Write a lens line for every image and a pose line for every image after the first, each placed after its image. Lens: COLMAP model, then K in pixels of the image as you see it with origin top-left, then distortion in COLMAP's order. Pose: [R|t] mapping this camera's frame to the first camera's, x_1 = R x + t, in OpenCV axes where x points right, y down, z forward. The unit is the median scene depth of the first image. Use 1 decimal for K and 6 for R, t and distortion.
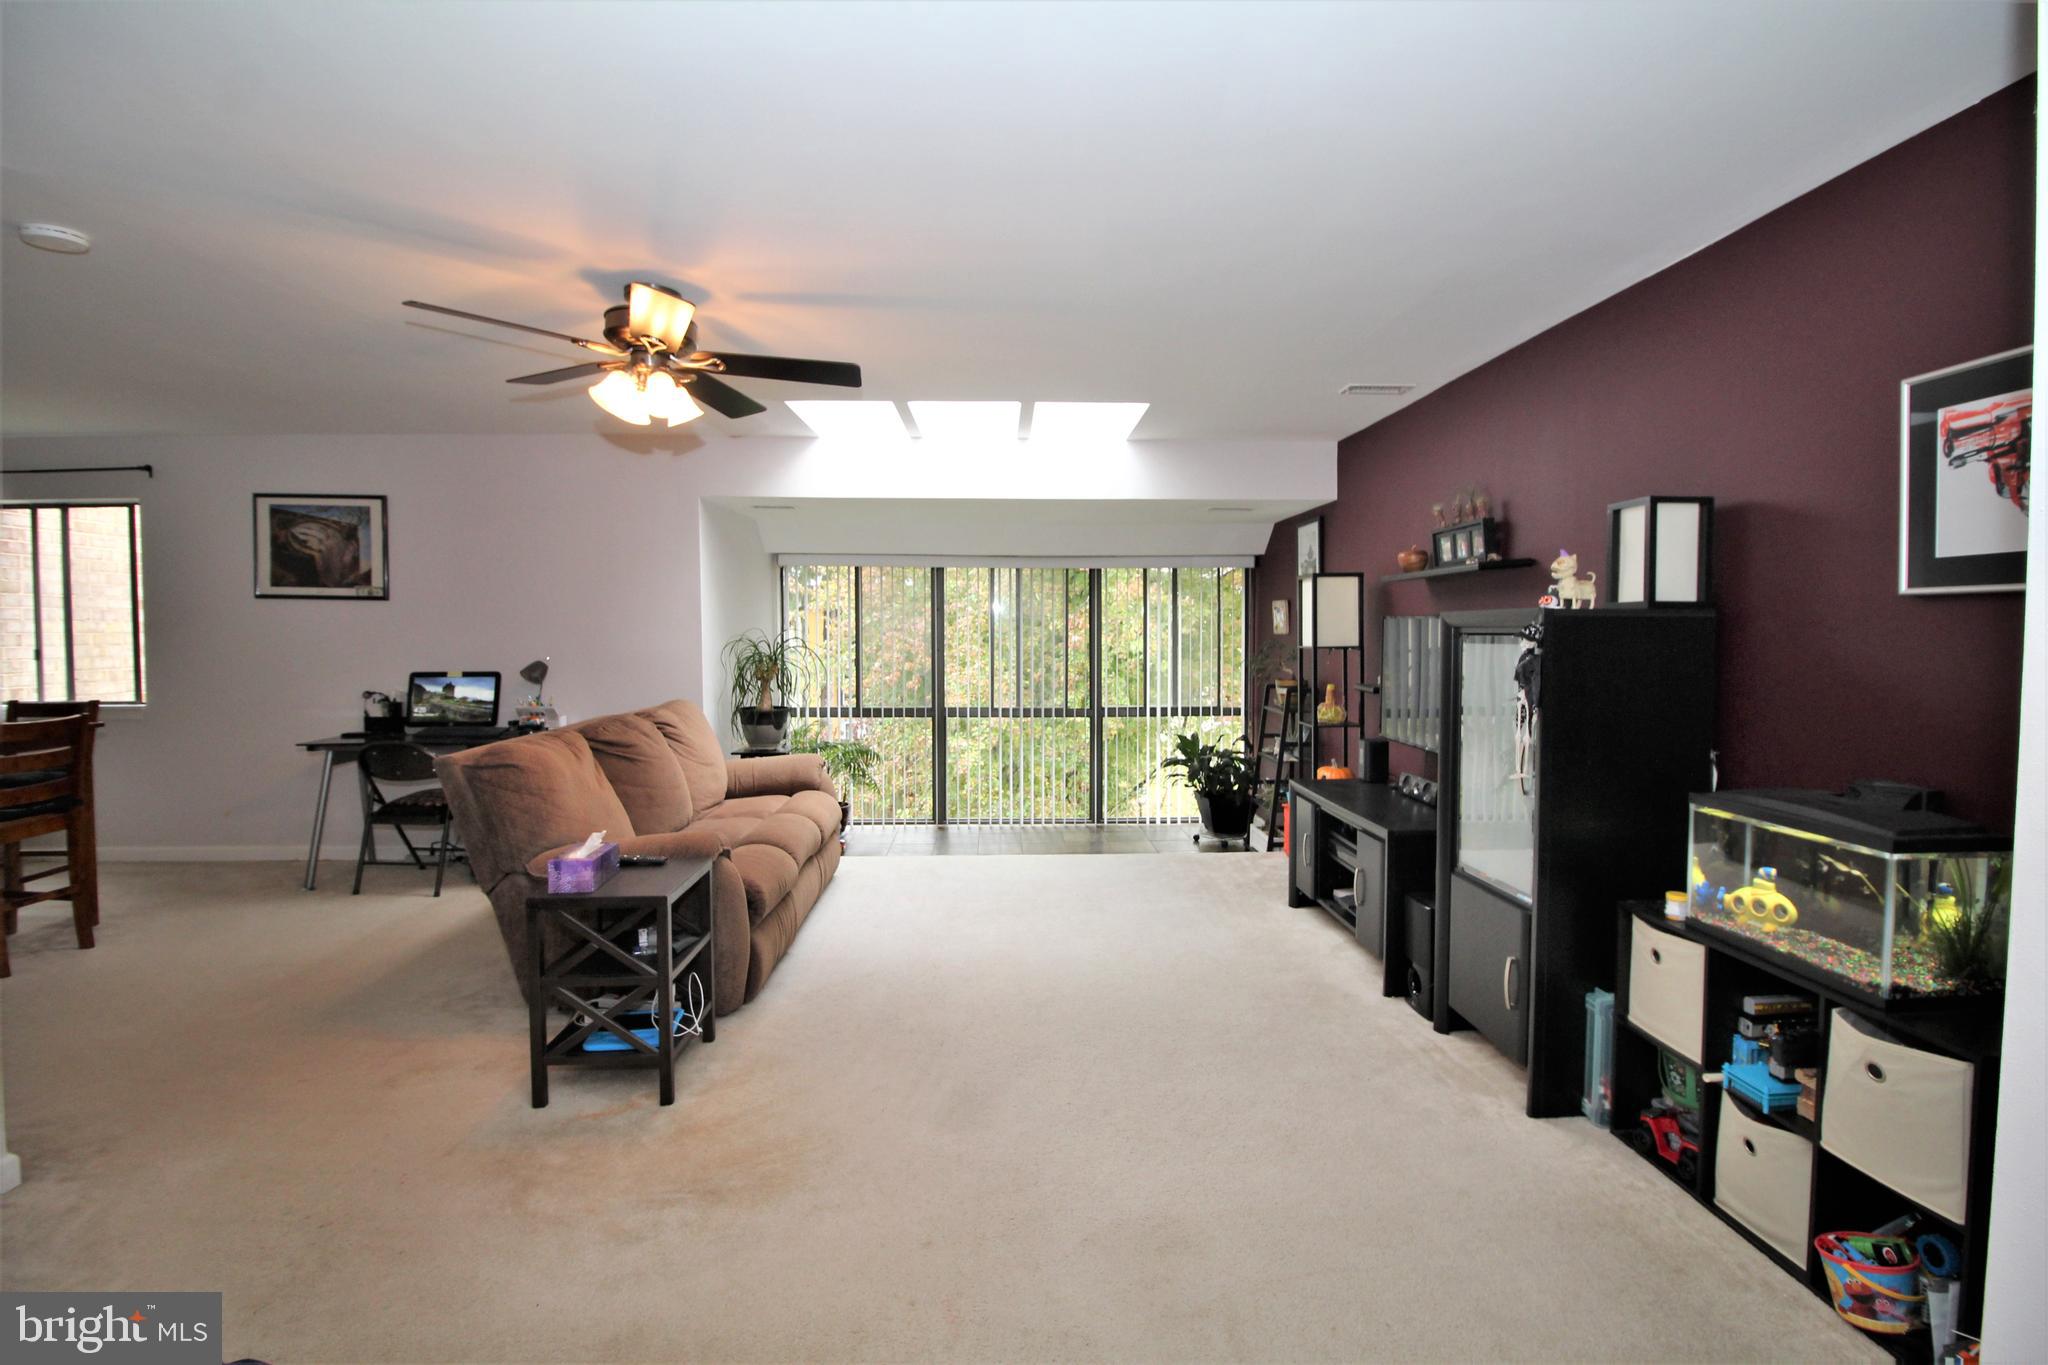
lens RADIAL K [[944.4, 0, 1033.6], [0, 944.4, 662.2], [0, 0, 1]] dist [0.000096, -0.012783]
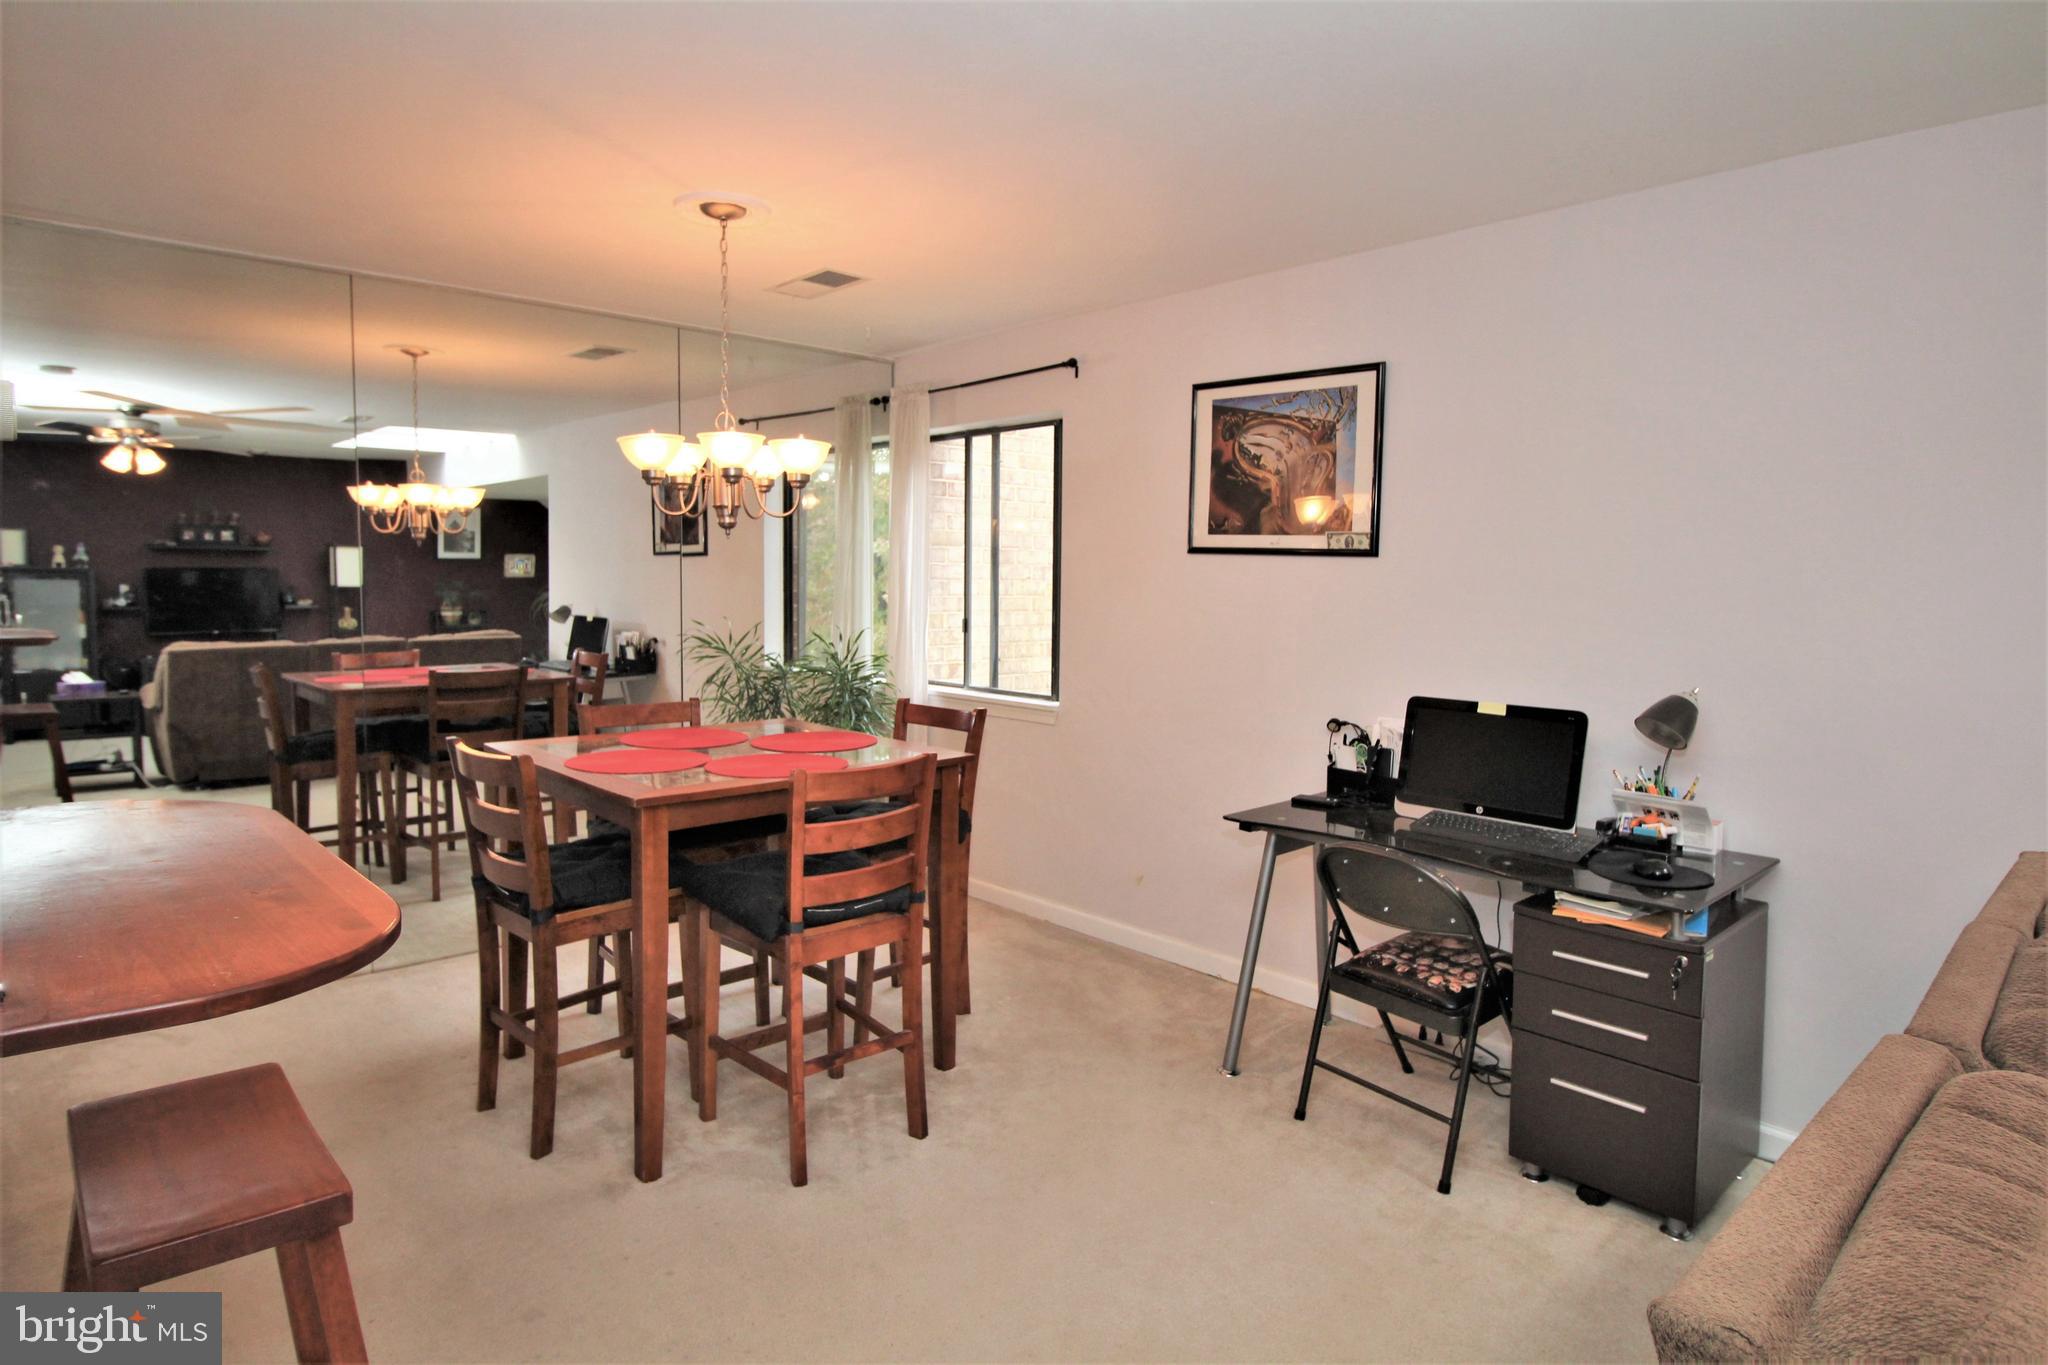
lens RADIAL K [[1151.0, 0, 1028.3], [0, 1151.0, 655.3], [0, 0, 1]] dist [-0.000993, -0.000539]
pose [[0.653252, 0.063732, -0.754454, -0.312410], [-0.041263, 0.997967, 0.048574, -0.032856], [0.756016, -0.000600, 0.654553, 0.413465]]
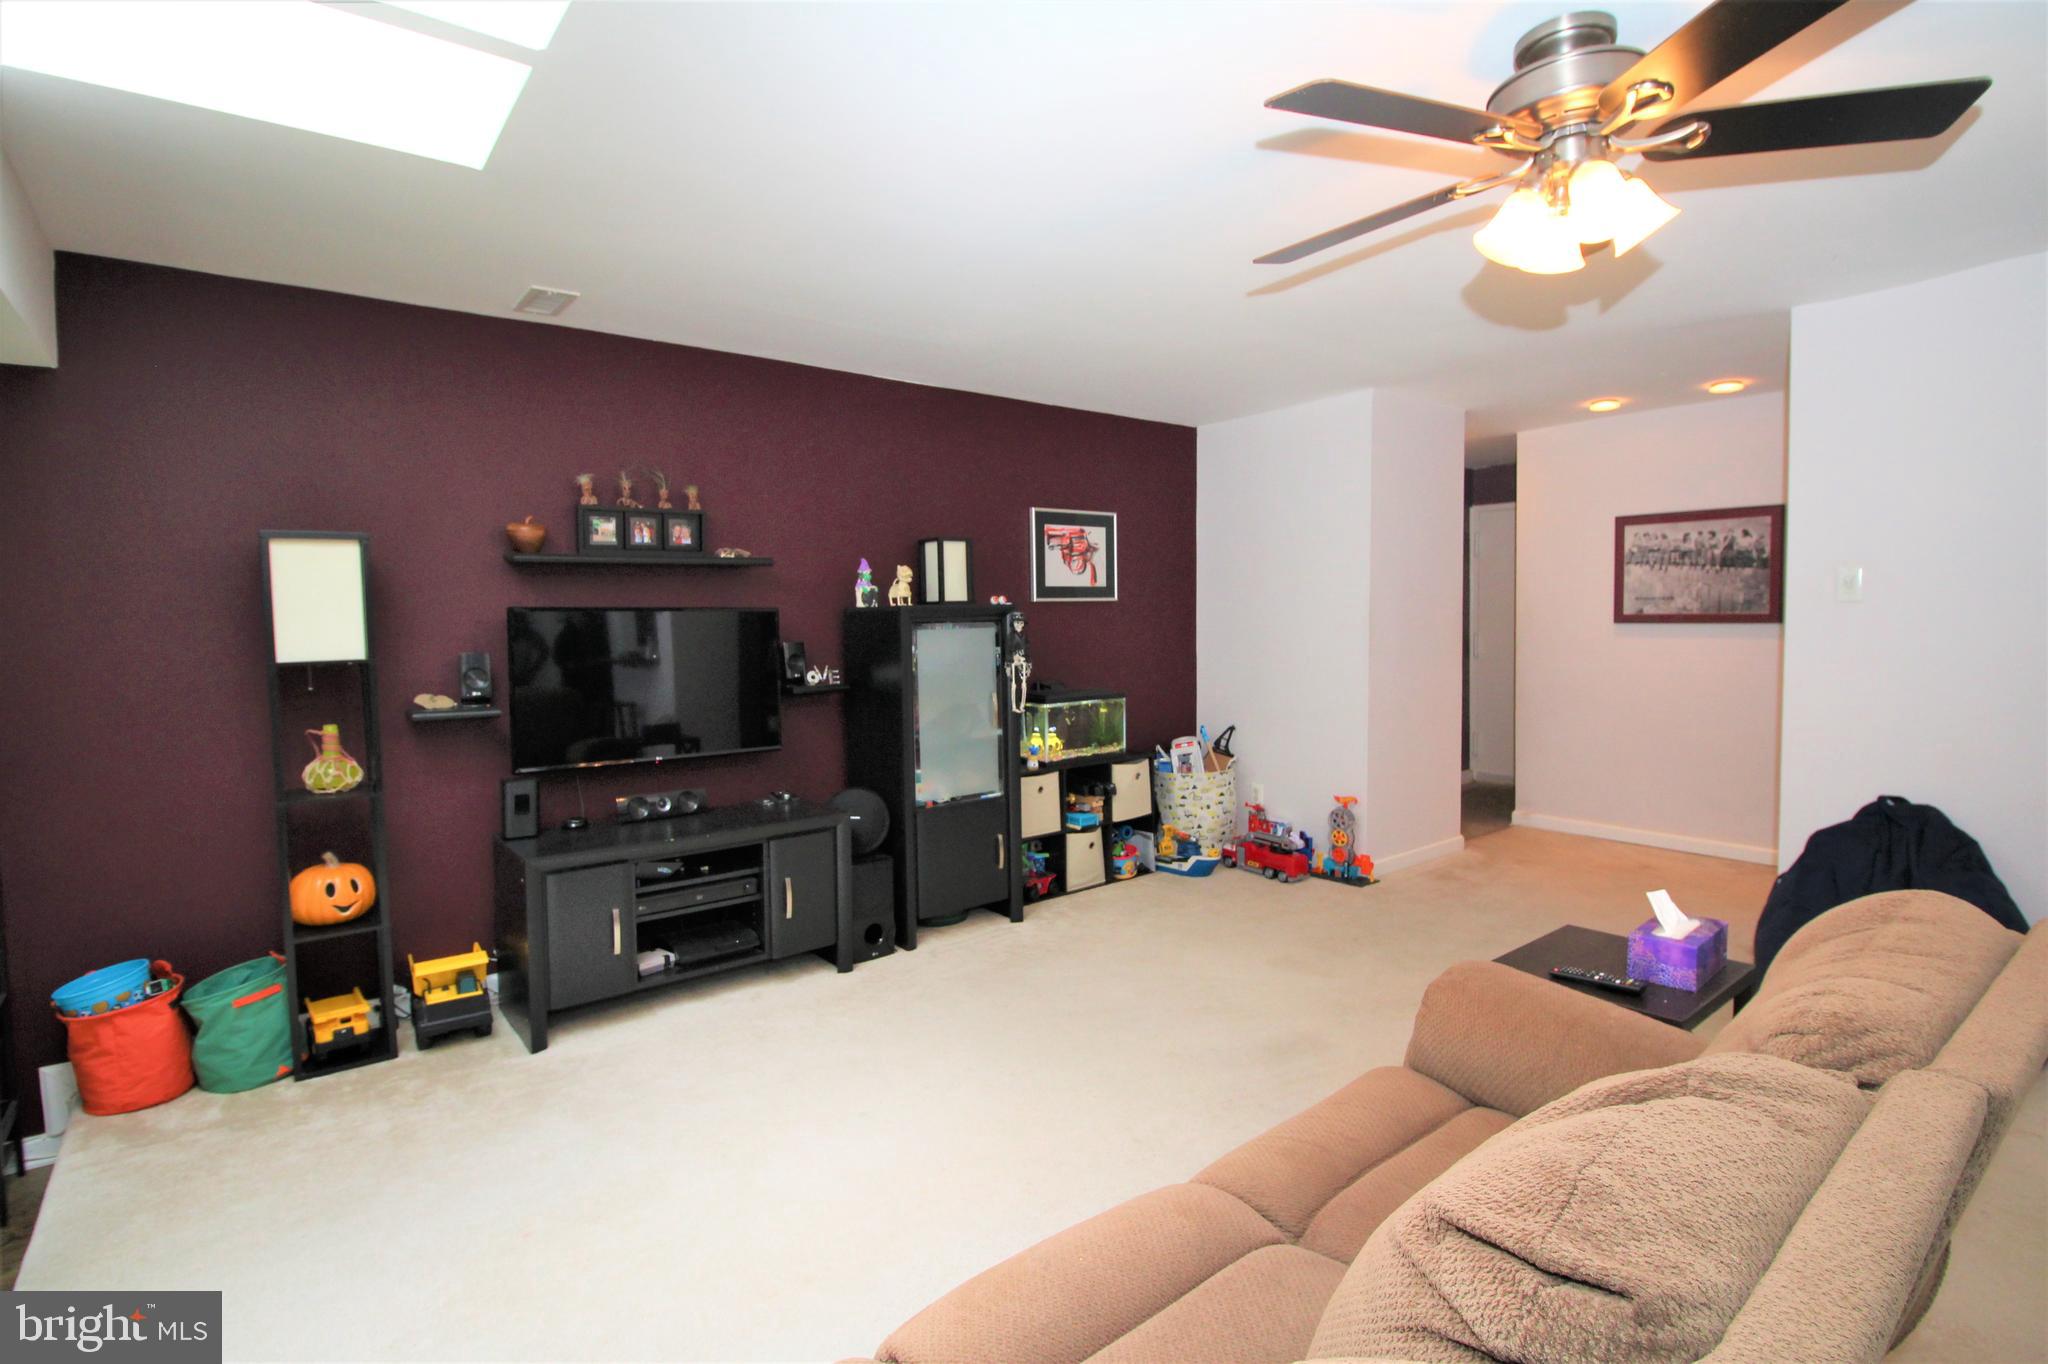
lens RADIAL K [[994.8, 0, 1044.8], [0, 994.8, 670.6], [0, 0, 1]] dist [-0.001107, -0.013378]
pose [[-0.599572, -0.037985, 0.799419, -0.401918], [0.042806, 0.995921, 0.079427, -0.035971], [-0.799175, 0.081842, -0.595500, 0.933201]]
